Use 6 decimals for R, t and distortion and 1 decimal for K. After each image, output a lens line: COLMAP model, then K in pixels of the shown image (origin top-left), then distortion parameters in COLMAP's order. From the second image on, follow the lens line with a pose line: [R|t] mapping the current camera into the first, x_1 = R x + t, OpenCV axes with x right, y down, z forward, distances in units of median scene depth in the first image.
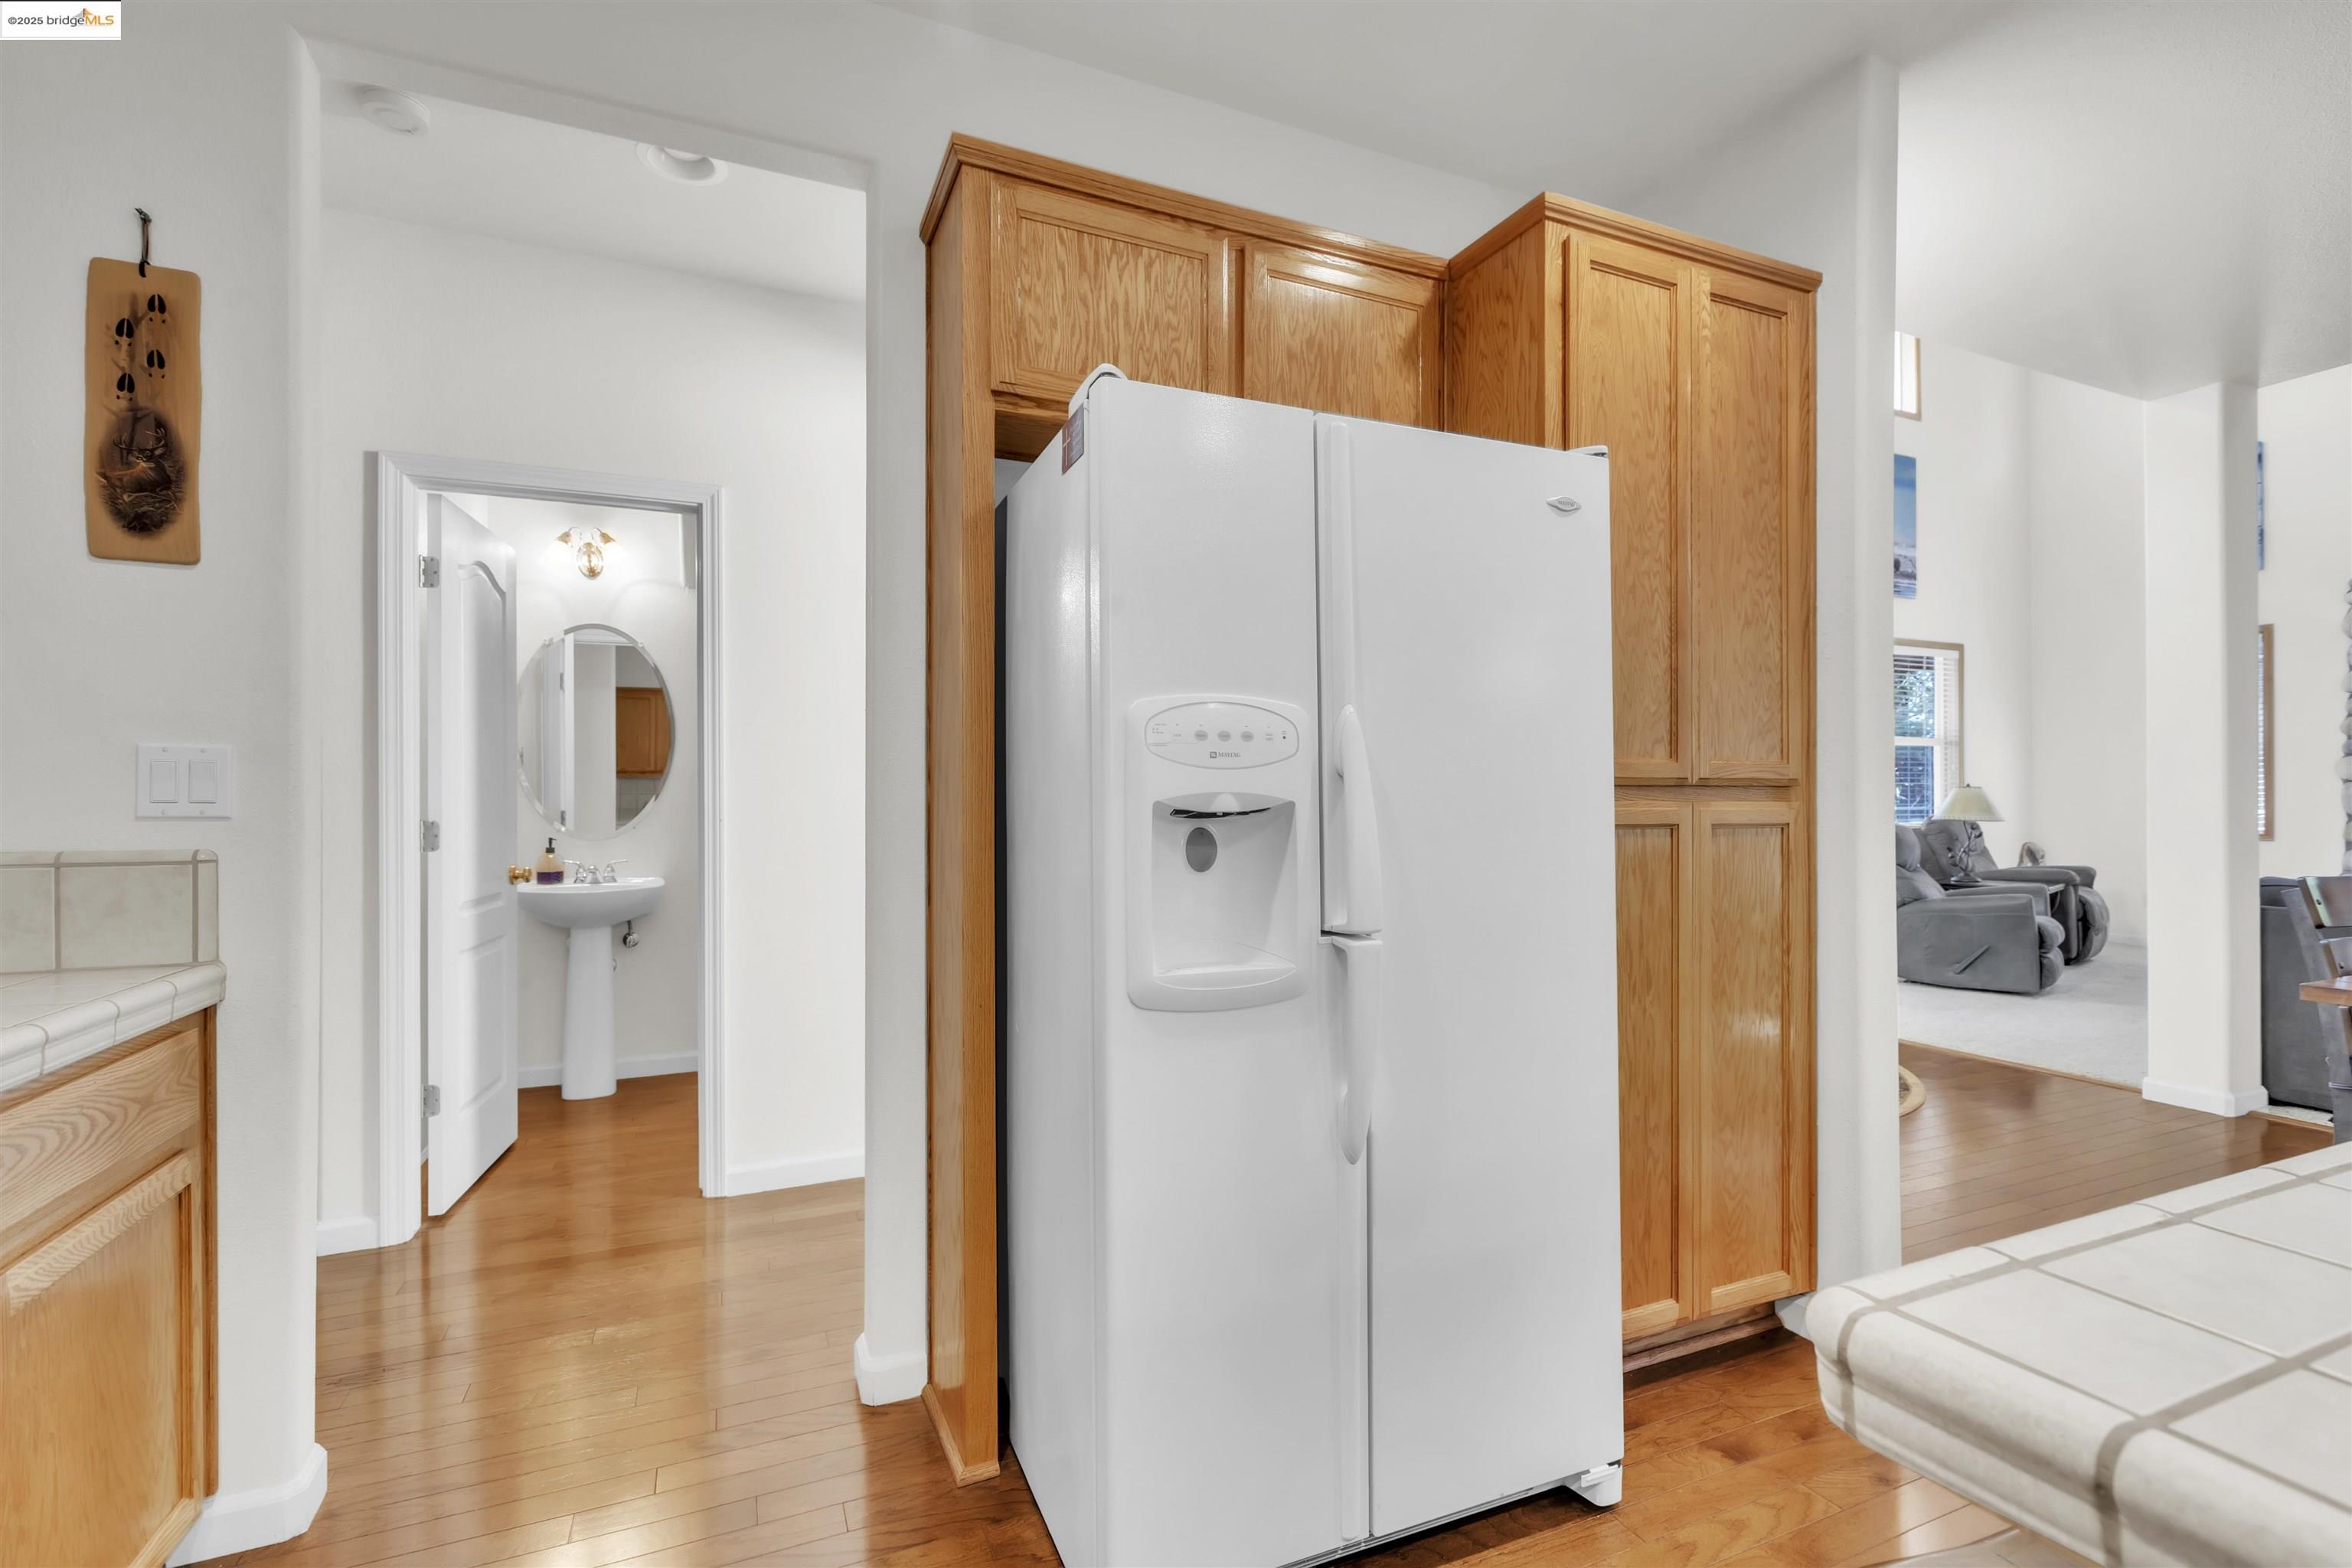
lens RADIAL K [[1061.1, 0, 1181.4], [0, 1061.1, 797.9], [0, 0, 1]] dist [0.001306, -0.003500]
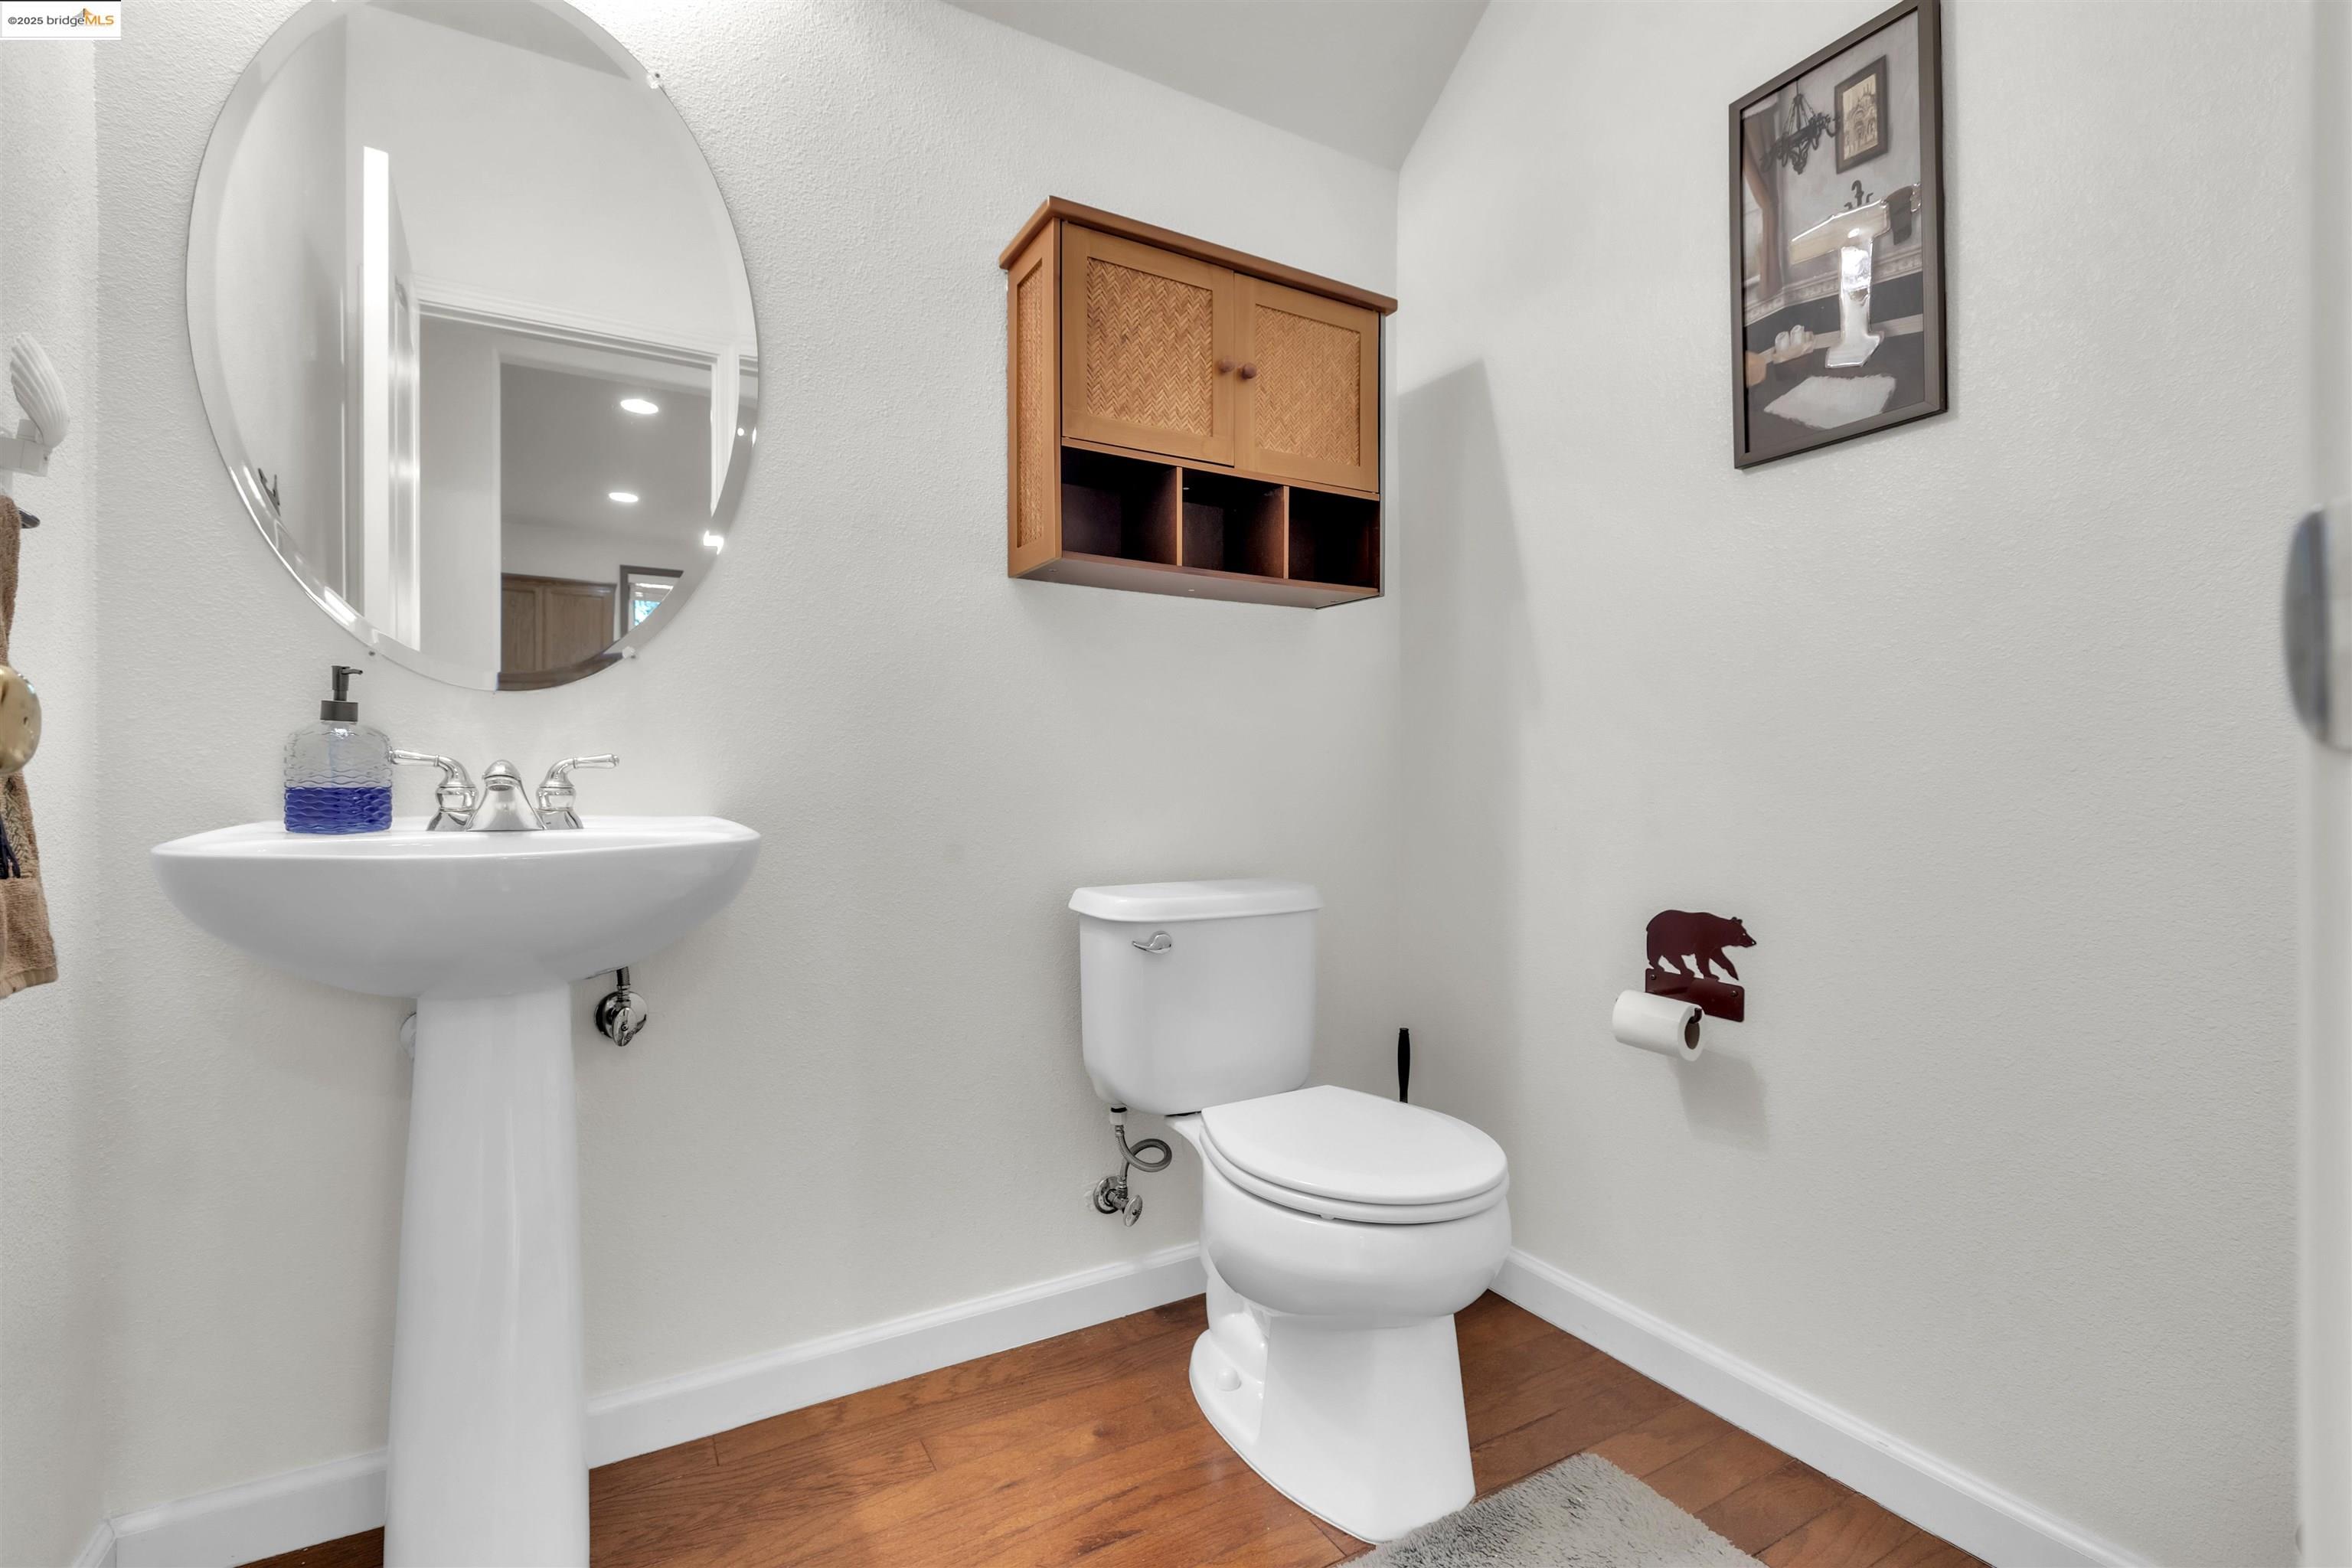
lens RADIAL K [[1061.1, 0, 1178.7], [0, 1061.1, 778.9], [0, 0, 1]] dist [0.001306, -0.003500]
pose [[0.996058, 0.004823, 0.088574, -0.396081], [-0.004775, 0.999988, -0.000755, 0.065817], [-0.088576, 0.000330, 0.996069, 0.696331]]
